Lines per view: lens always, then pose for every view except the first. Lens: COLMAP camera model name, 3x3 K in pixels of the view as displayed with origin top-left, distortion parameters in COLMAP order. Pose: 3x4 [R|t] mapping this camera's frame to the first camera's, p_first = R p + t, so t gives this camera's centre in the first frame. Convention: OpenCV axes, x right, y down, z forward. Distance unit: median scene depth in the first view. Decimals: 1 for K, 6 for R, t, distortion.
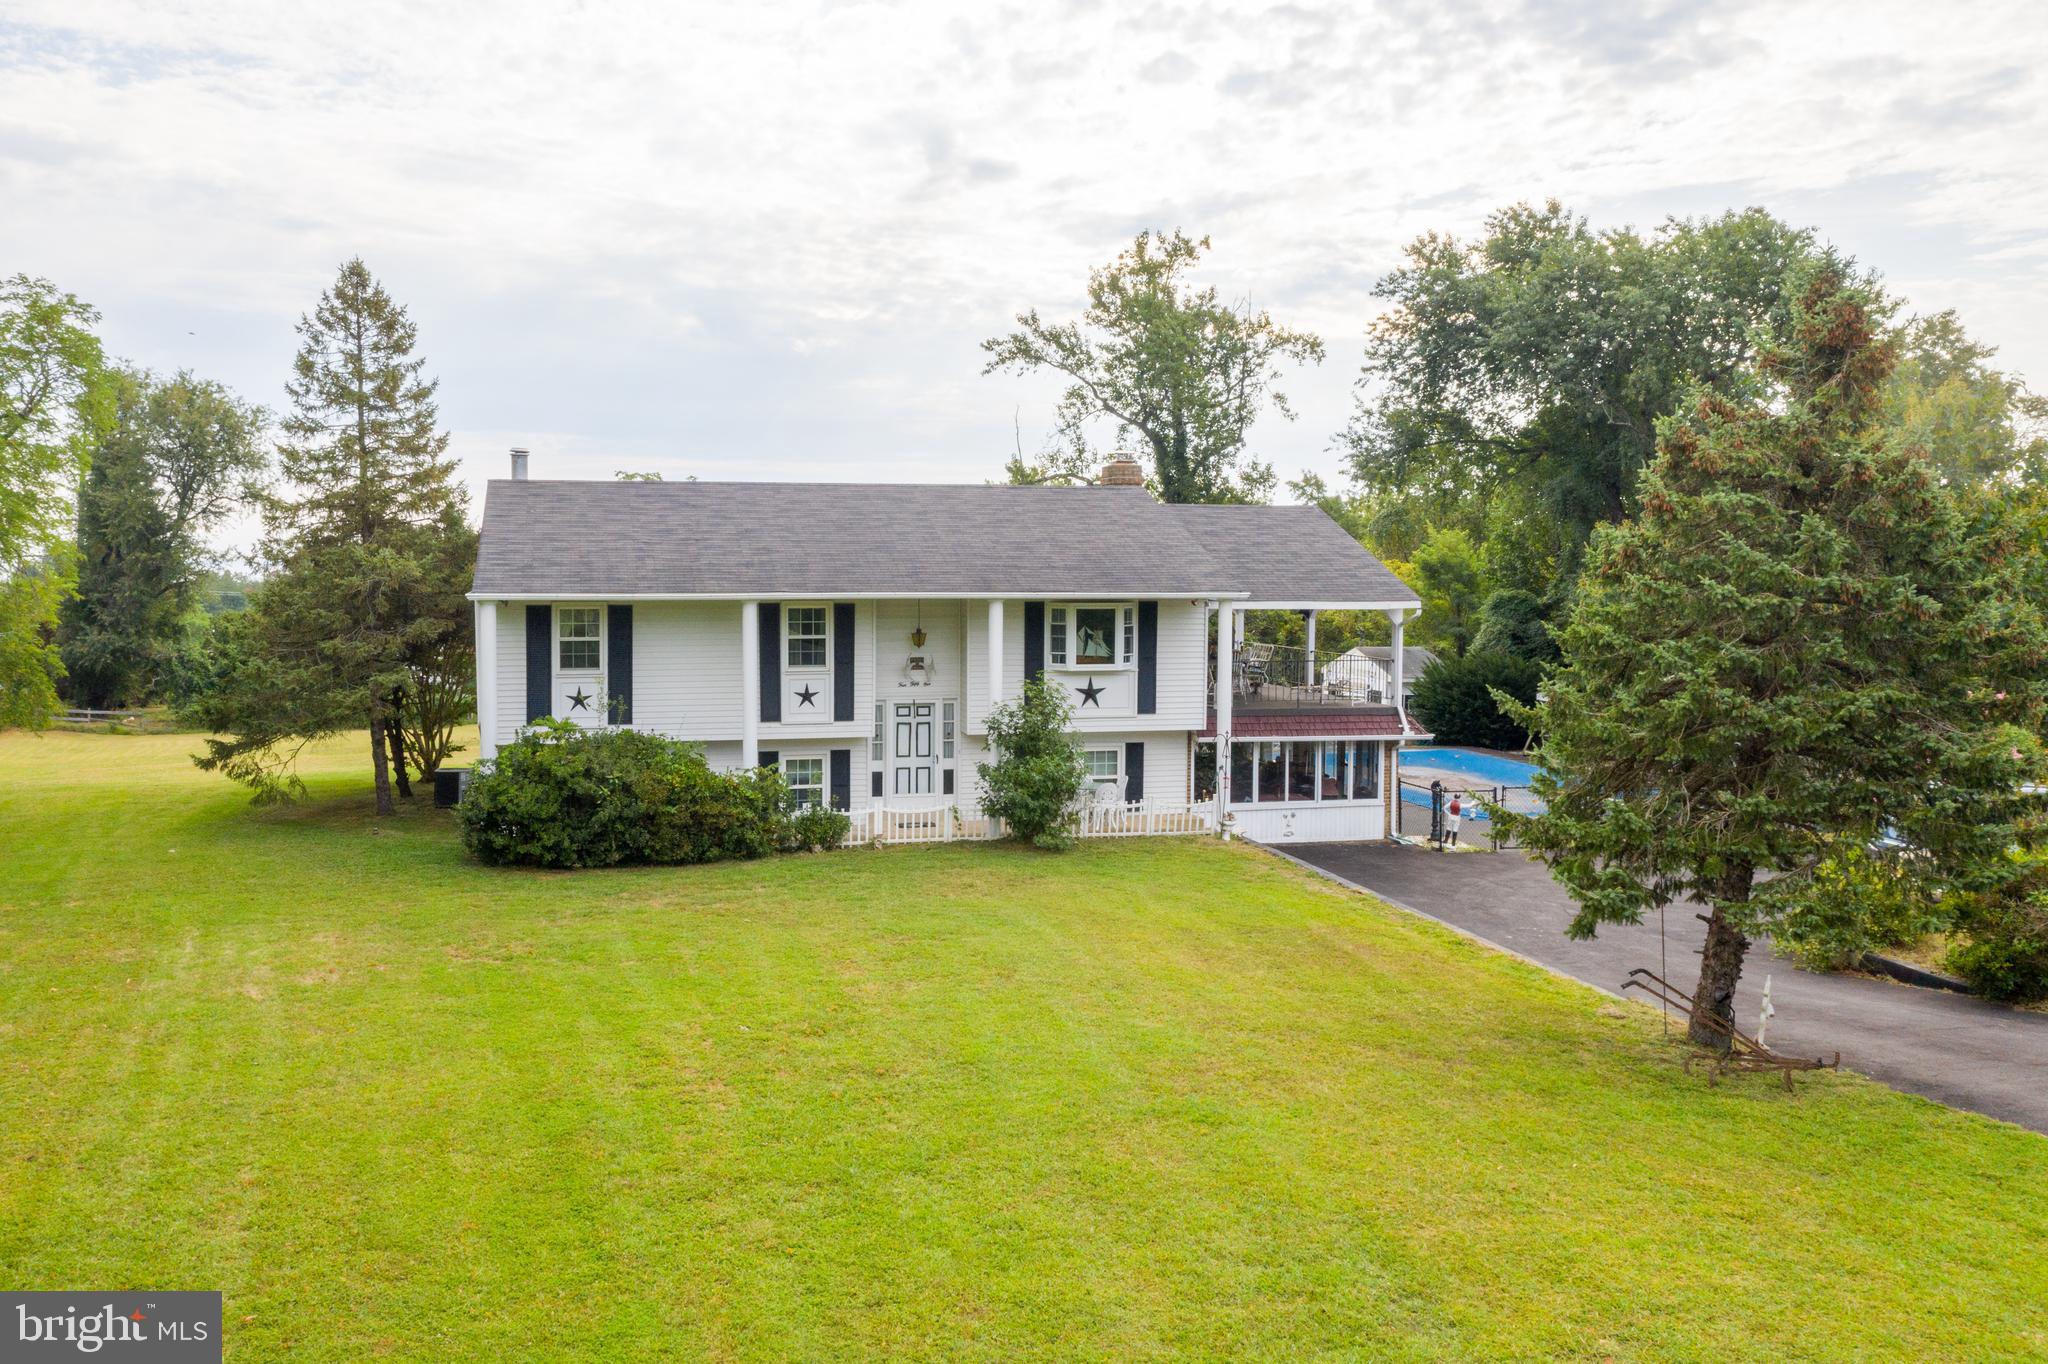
lens RADIAL K [[1687.1, 0, 953.5], [0, 1687.1, 613.2], [0, 0, 1]] dist [-0.013732, -0.002712]
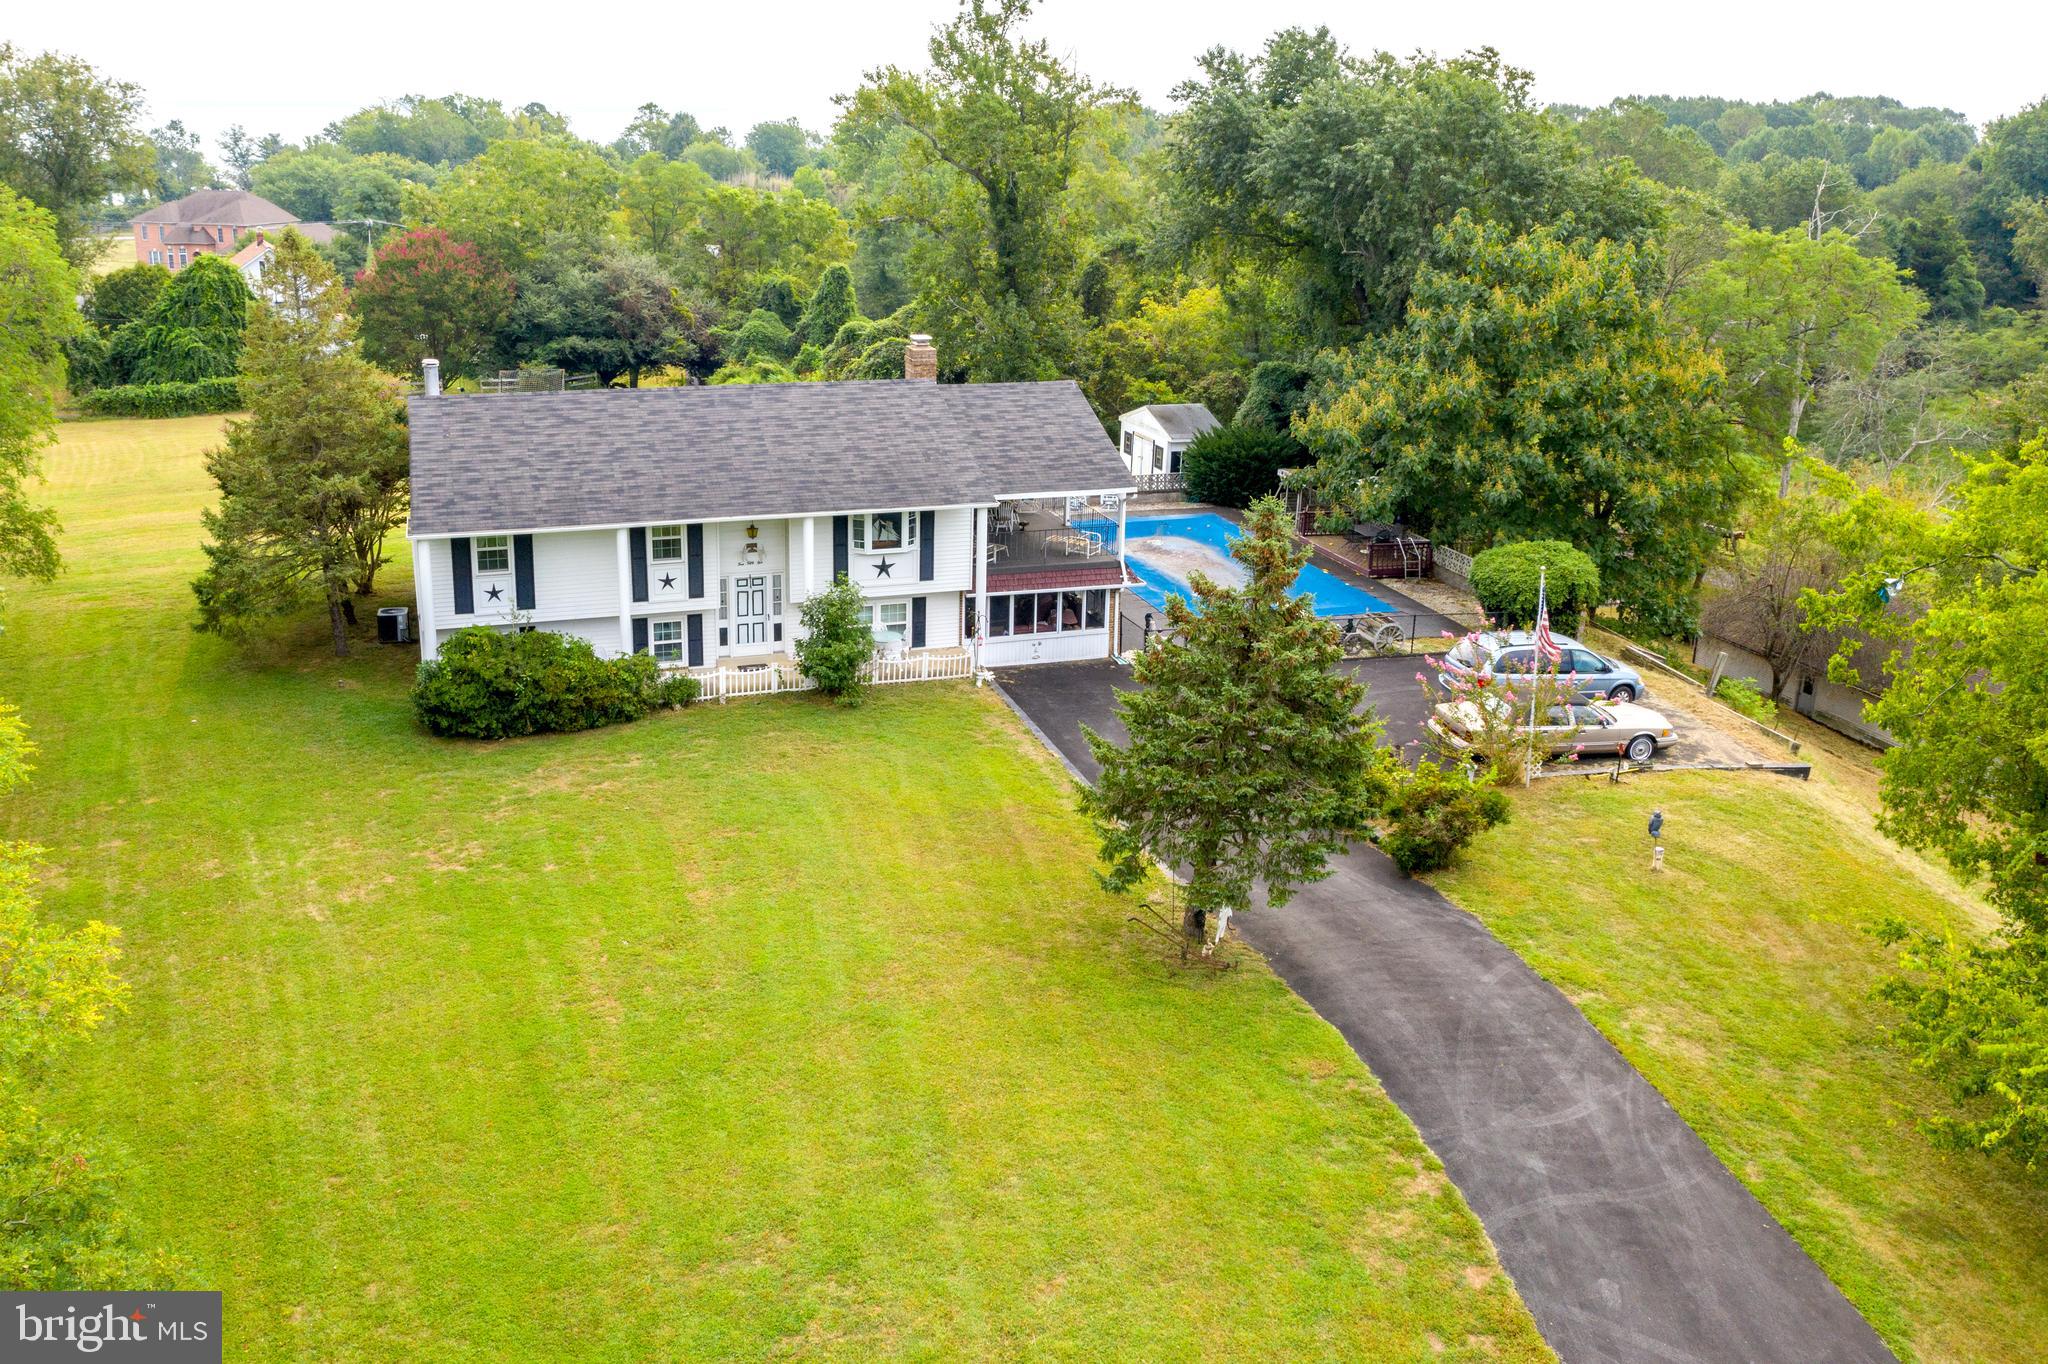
lens RADIAL K [[1714.2, 0, 986.5], [0, 1714.2, 496.5], [0, 0, 1]] dist [-0.015898, -0.004131]
pose [[0.996464, -0.008896, 0.083547, 0.051671], [-0.007384, 0.981259, 0.192553, -0.280415], [-0.083694, -0.192489, 0.977723, -0.330559]]
